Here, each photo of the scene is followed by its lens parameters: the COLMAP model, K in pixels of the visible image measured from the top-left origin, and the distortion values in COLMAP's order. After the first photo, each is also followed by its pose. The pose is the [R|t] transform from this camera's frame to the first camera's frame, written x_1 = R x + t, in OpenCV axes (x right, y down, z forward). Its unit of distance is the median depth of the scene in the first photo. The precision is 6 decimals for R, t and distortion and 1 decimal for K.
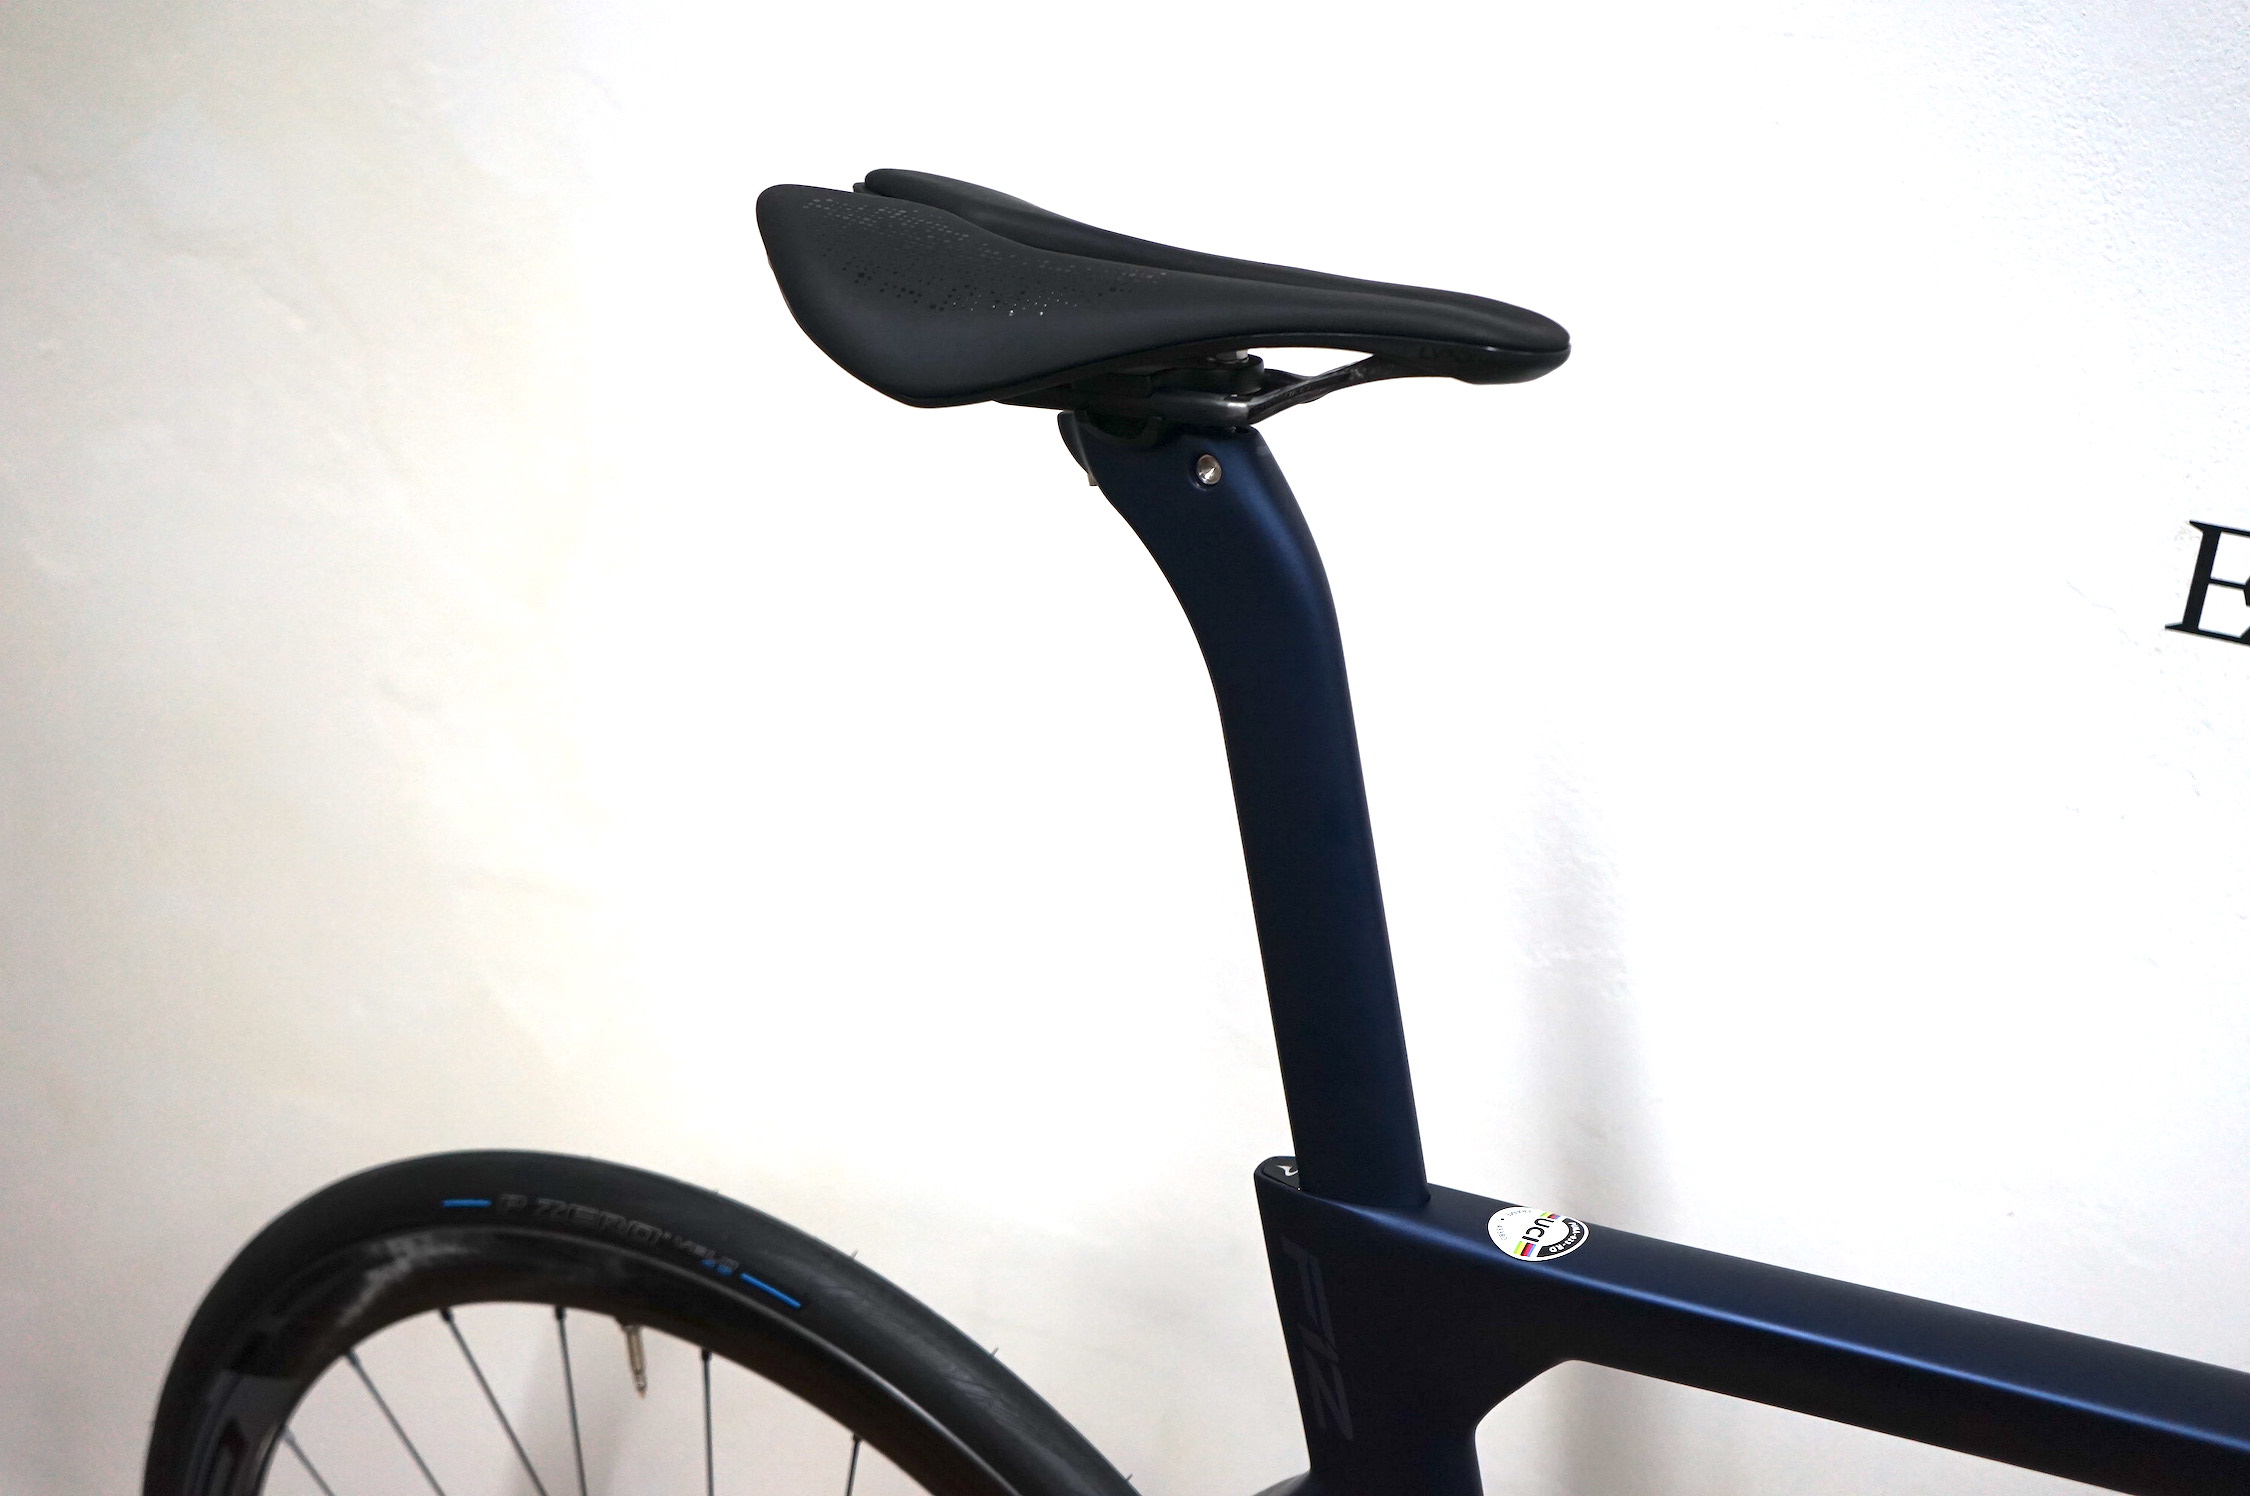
lens RADIAL K [[2459.4, 0, 1125.0], [0, 2459.4, 748.0], [0, 0, 1]] dist [0.001339, 0.006392]
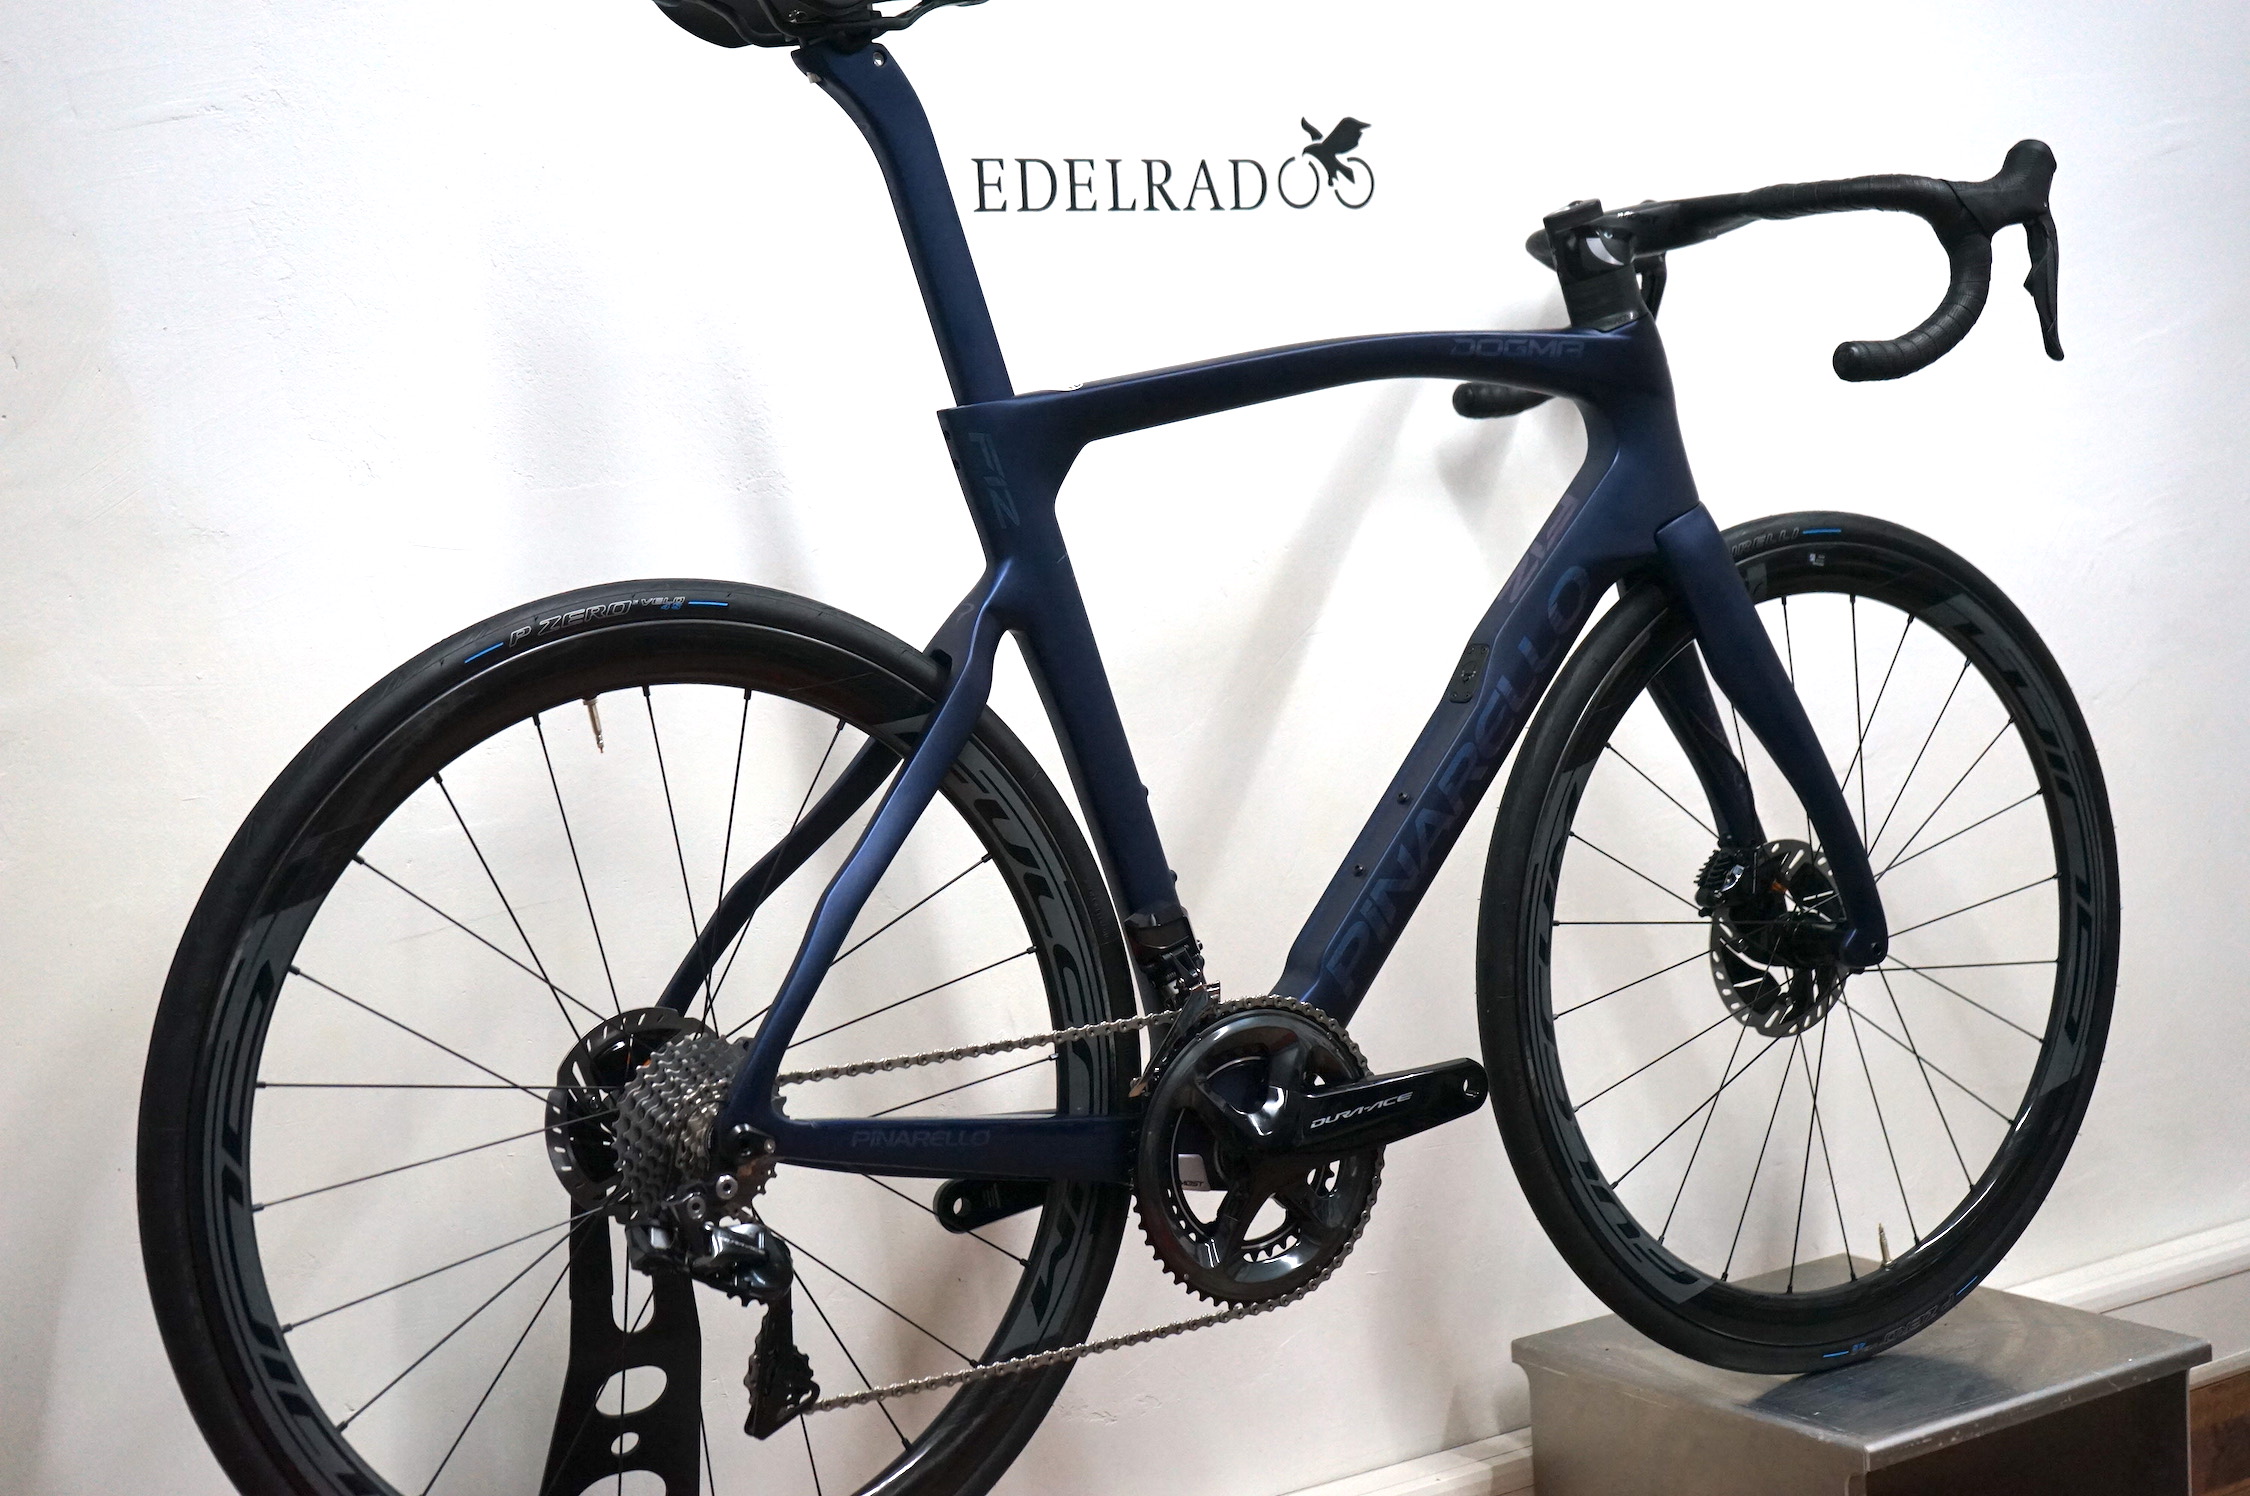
lens RADIAL K [[3243.3, 0, 1125.0], [0, 3243.3, 748.0], [0, 0, 1]] dist [0.011478, 0.014748]
pose [[0.438271, -0.165556, 0.883465, -1.918730], [0.413964, 0.909624, -0.034903, 0.484981], [-0.797842, 0.381020, 0.467196, -0.226729]]
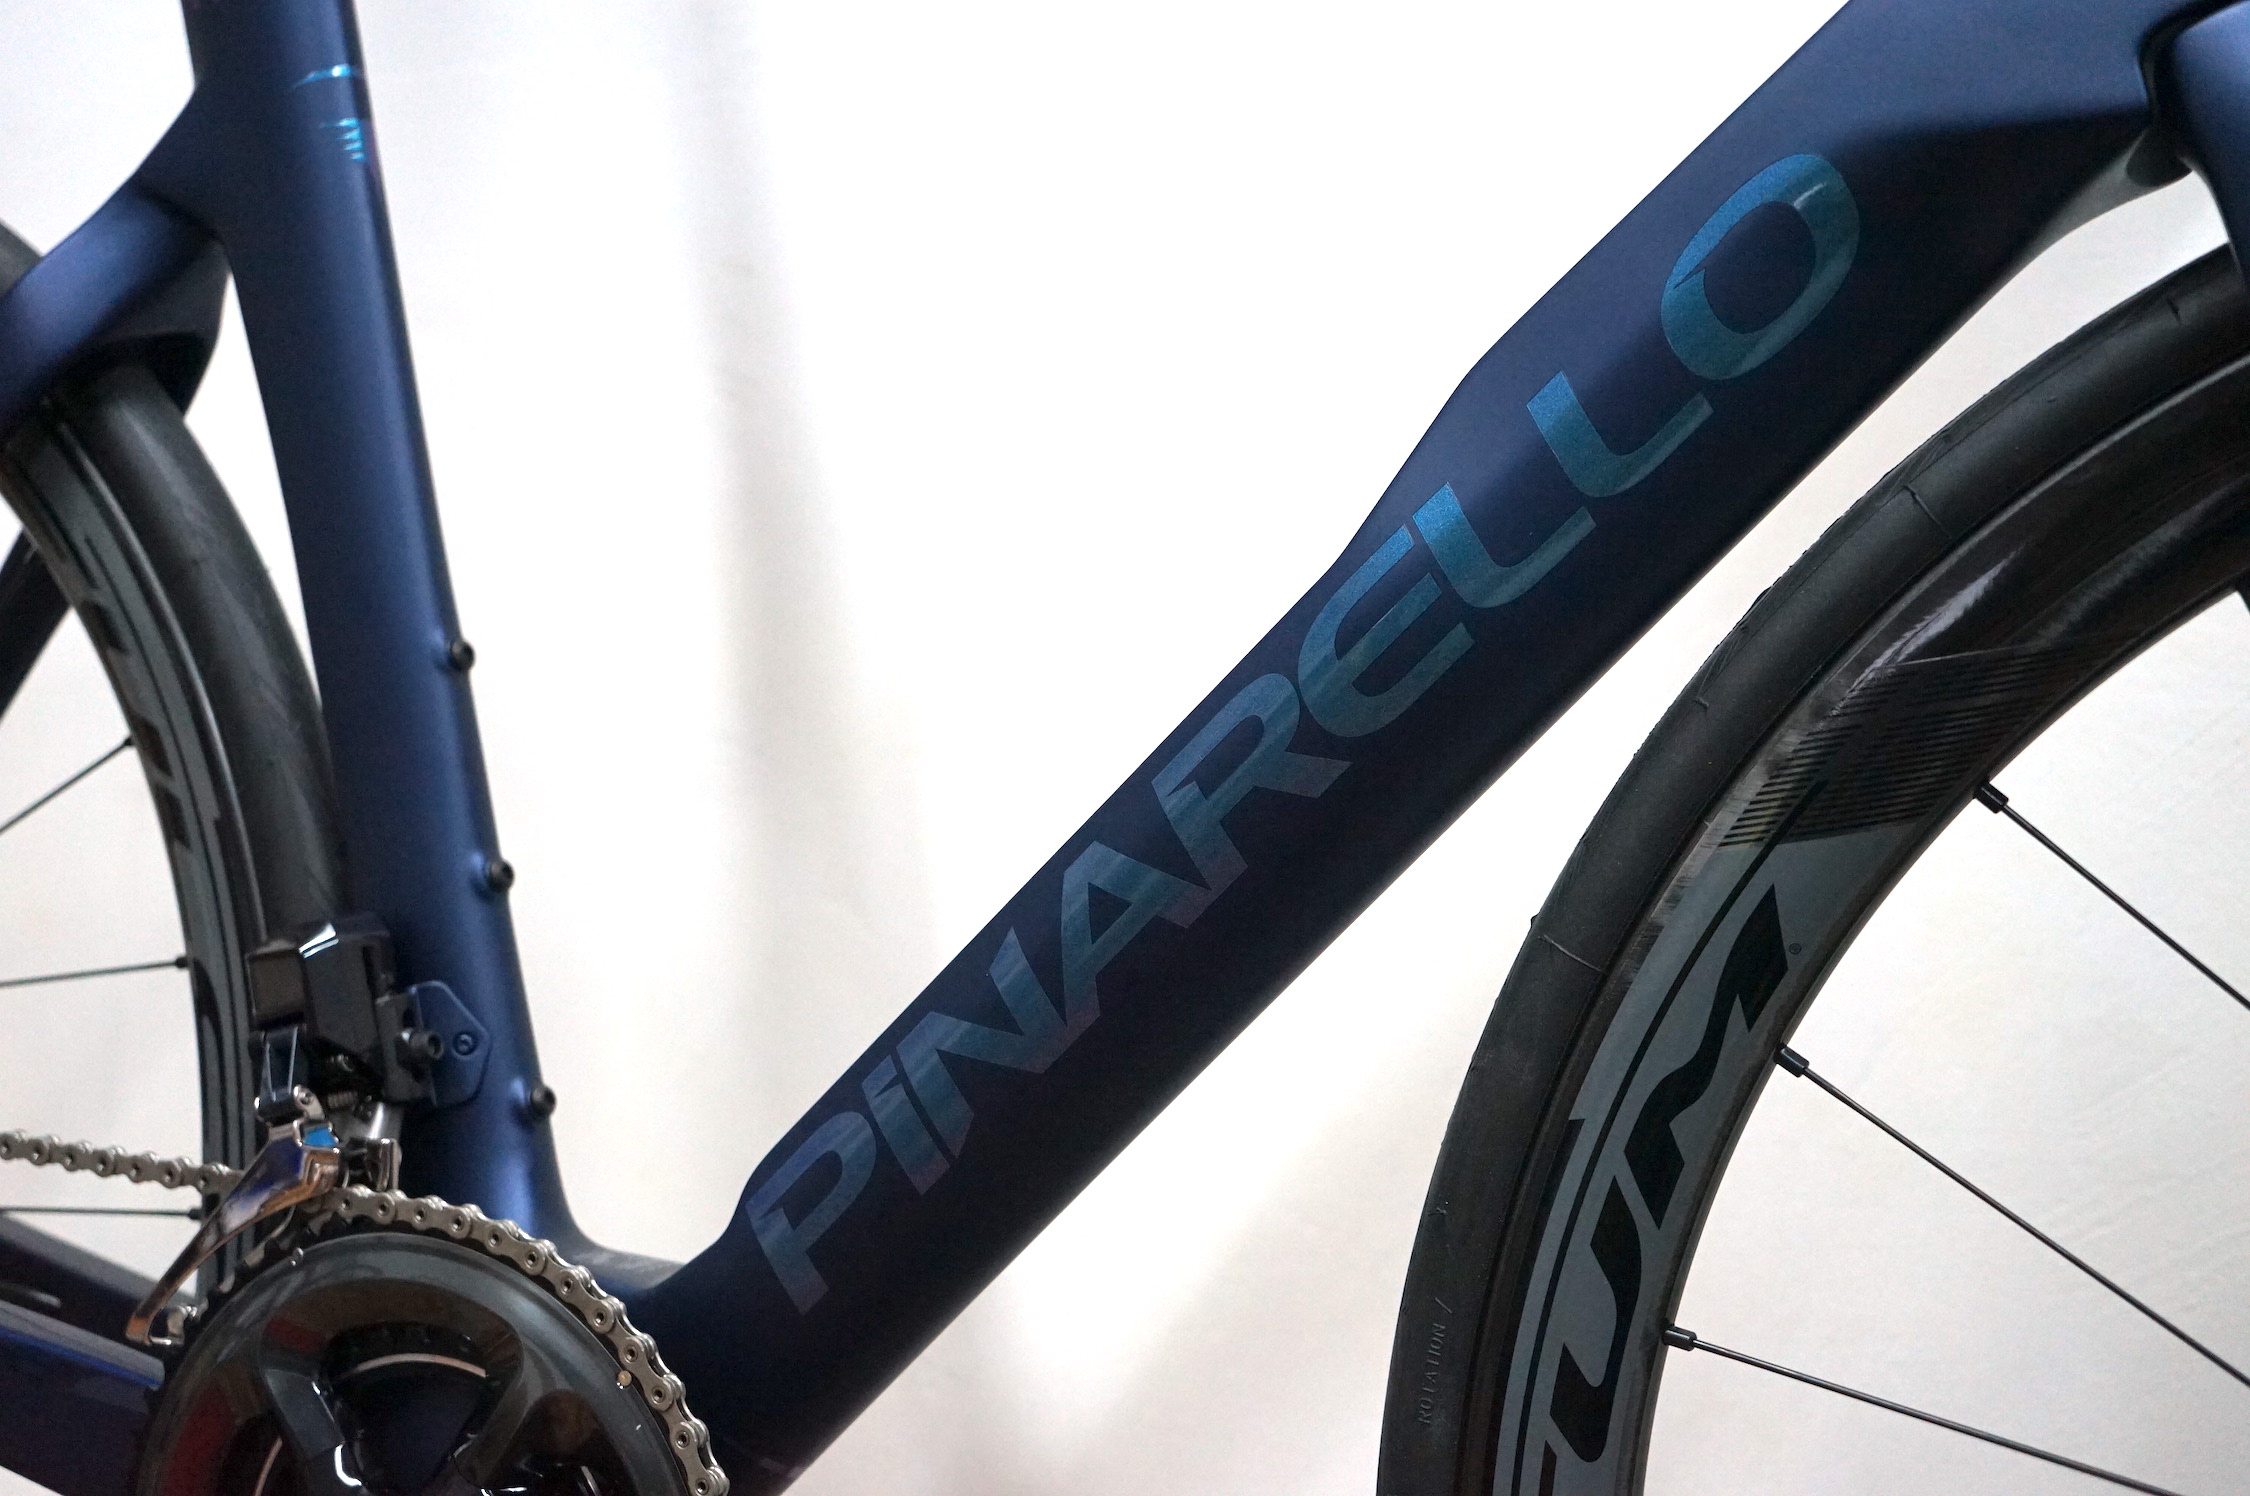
lens RADIAL K [[3119.4, 0, 1125.0], [0, 3119.4, 748.0], [0, 0, 1]] dist [0.018496, 0.041074]
pose [[0.999660, -0.003745, 0.025791, 0.330579], [0.012526, 0.936862, -0.349475, 0.791587], [-0.022854, 0.349679, 0.936591, 0.000340]]
